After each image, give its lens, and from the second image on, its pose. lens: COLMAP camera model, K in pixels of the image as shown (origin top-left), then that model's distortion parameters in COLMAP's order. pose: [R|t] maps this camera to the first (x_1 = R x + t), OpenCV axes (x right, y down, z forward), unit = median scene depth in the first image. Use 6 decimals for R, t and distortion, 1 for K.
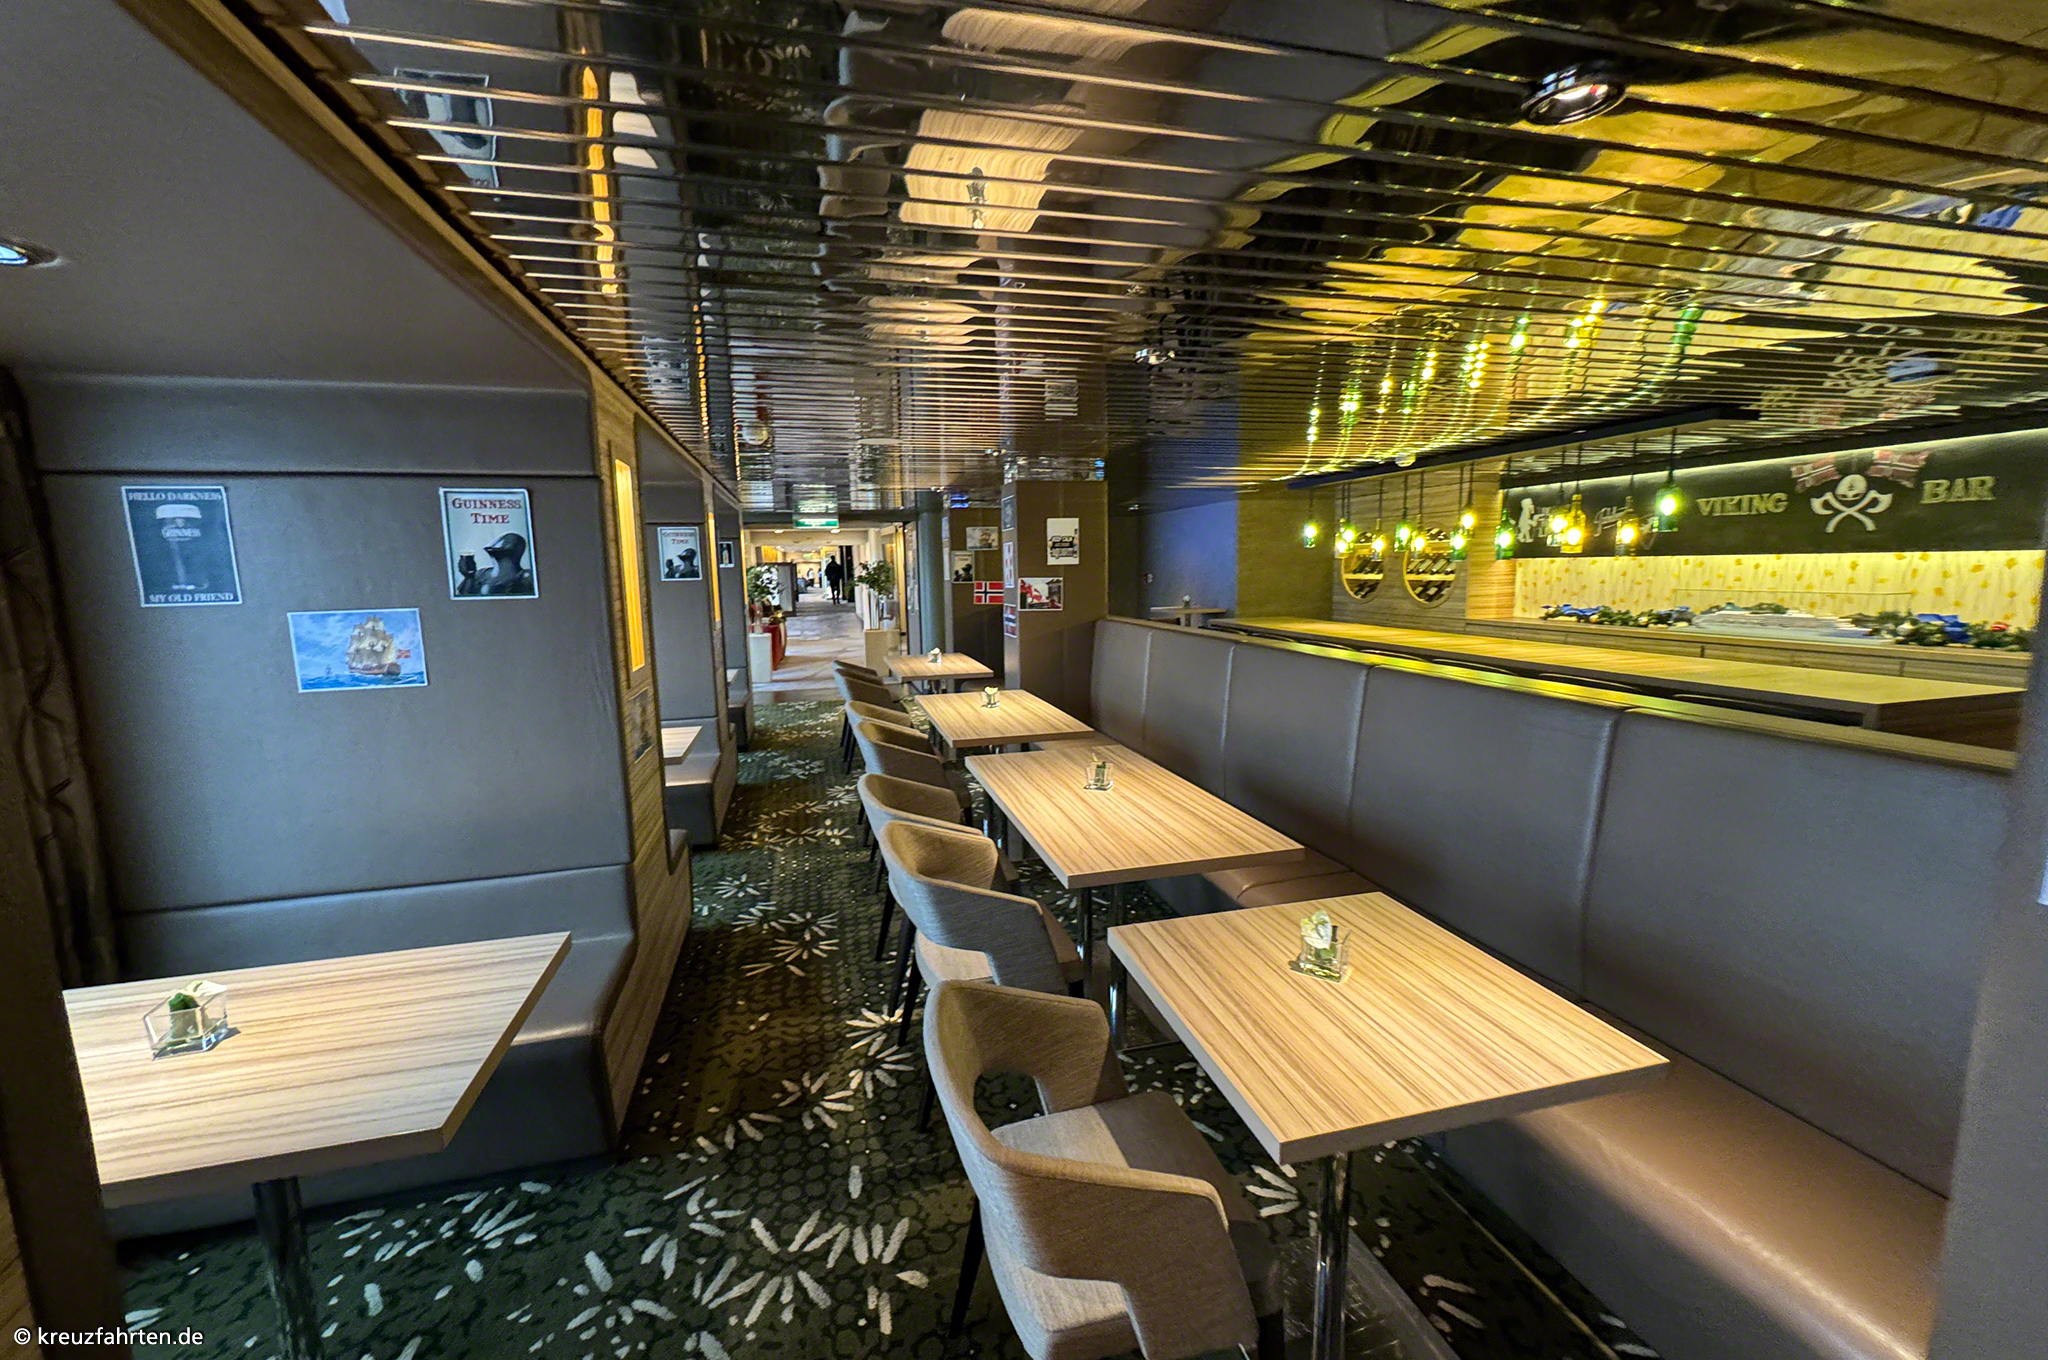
lens RADIAL K [[802.6, 0, 1024.0], [0, 802.6, 680.0], [0, 0, 1]] dist [0.011389, 0.000060]
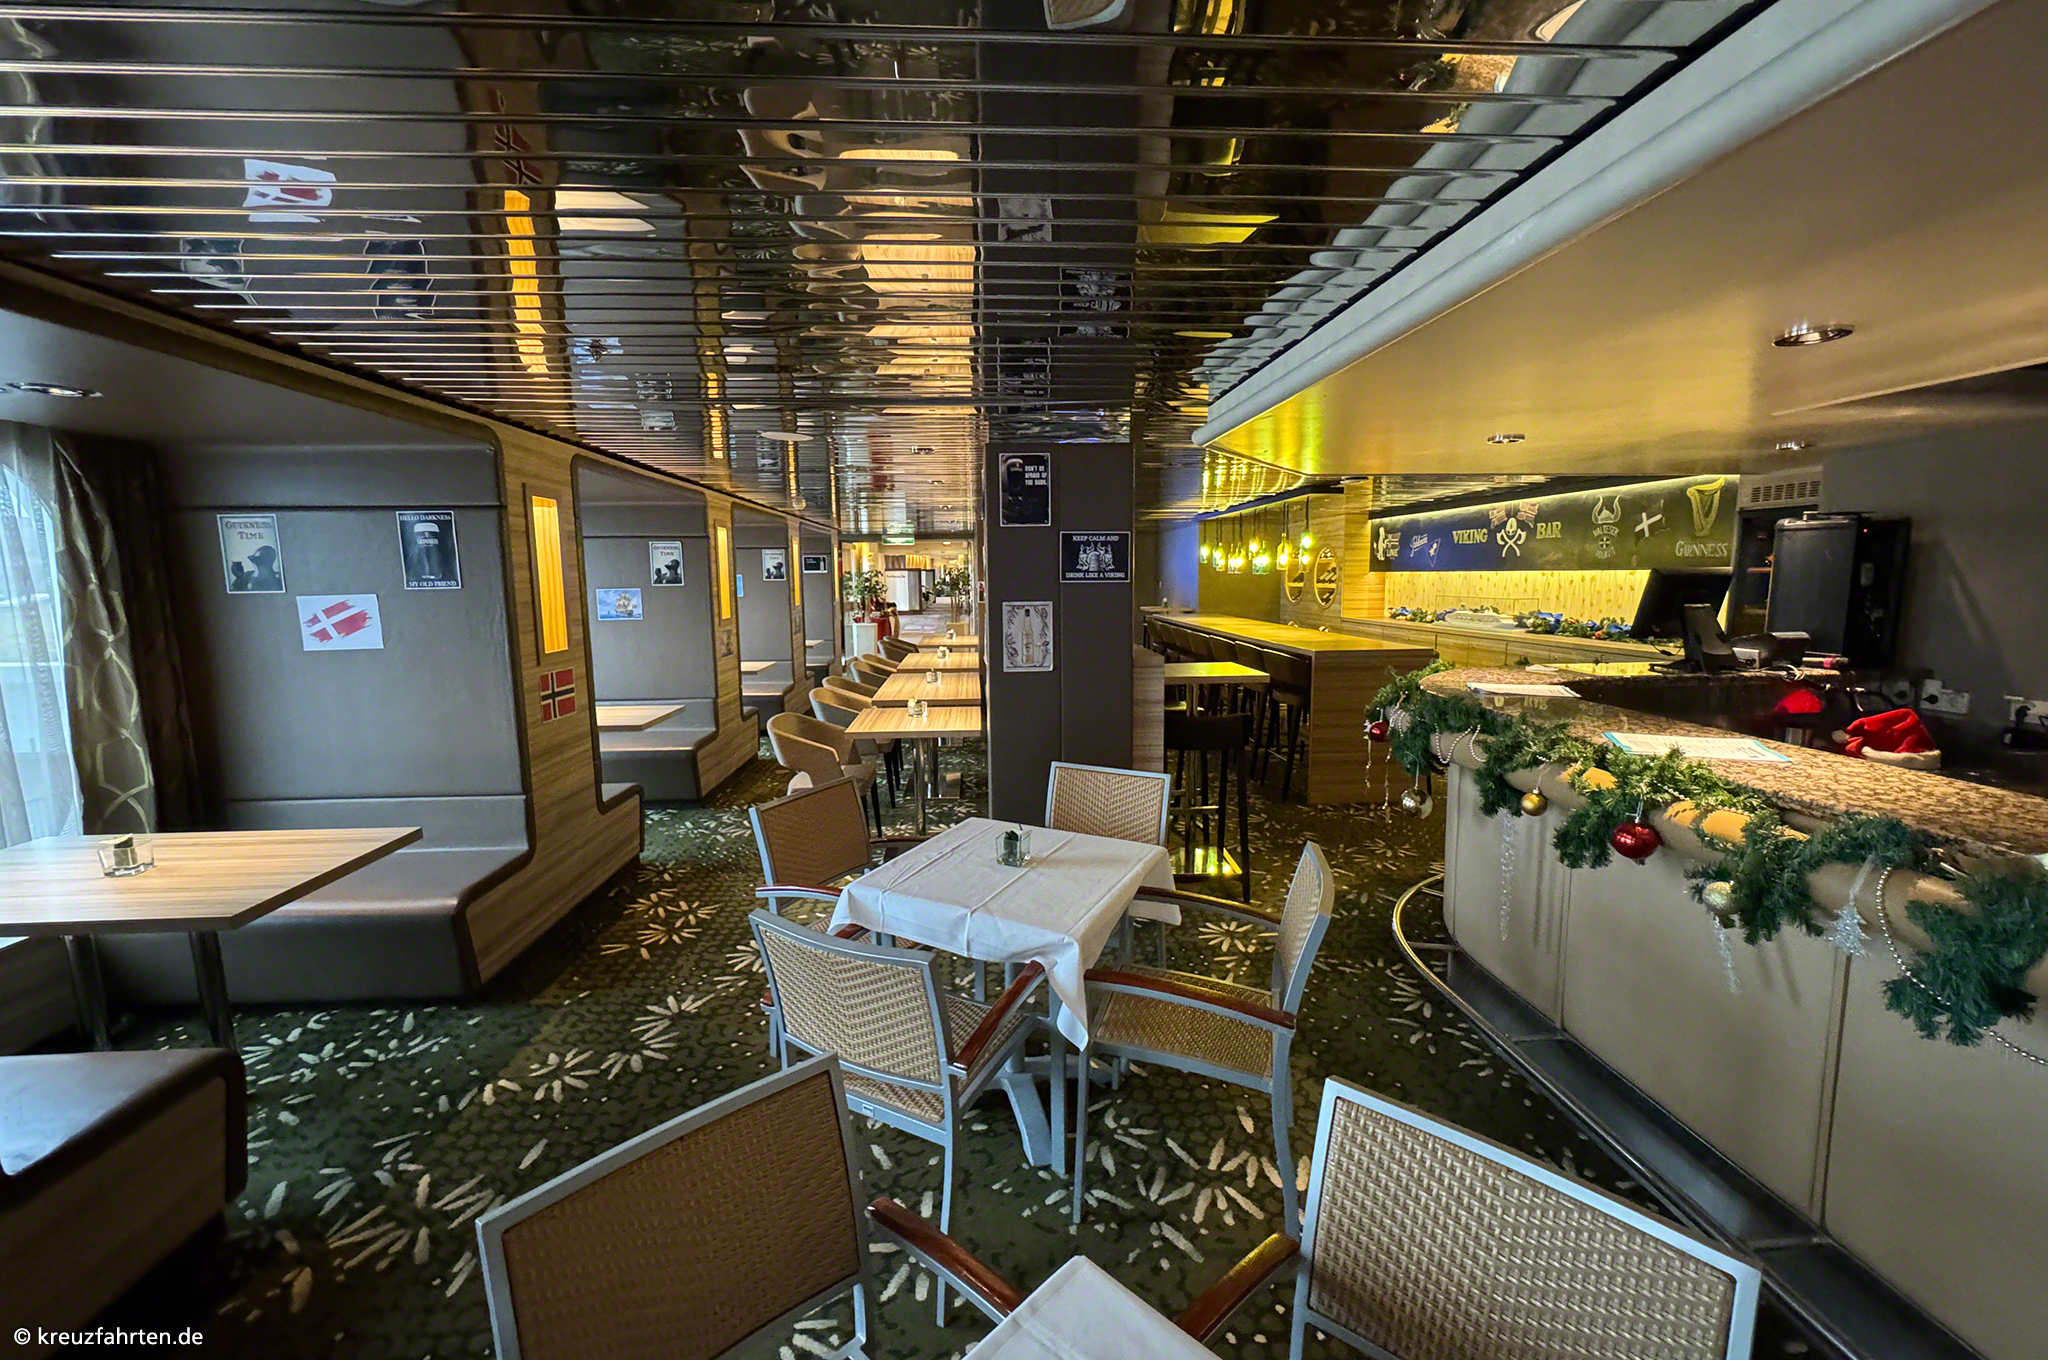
lens RADIAL K [[802.6, 0, 1024.0], [0, 802.6, 680.0], [0, 0, 1]] dist [0.011389, 0.000060]
pose [[0.980413, 0.035100, -0.193798, 0.447636], [-0.036708, 0.999315, -0.004708, 0.079610], [0.193500, 0.011730, 0.981030, -0.598066]]
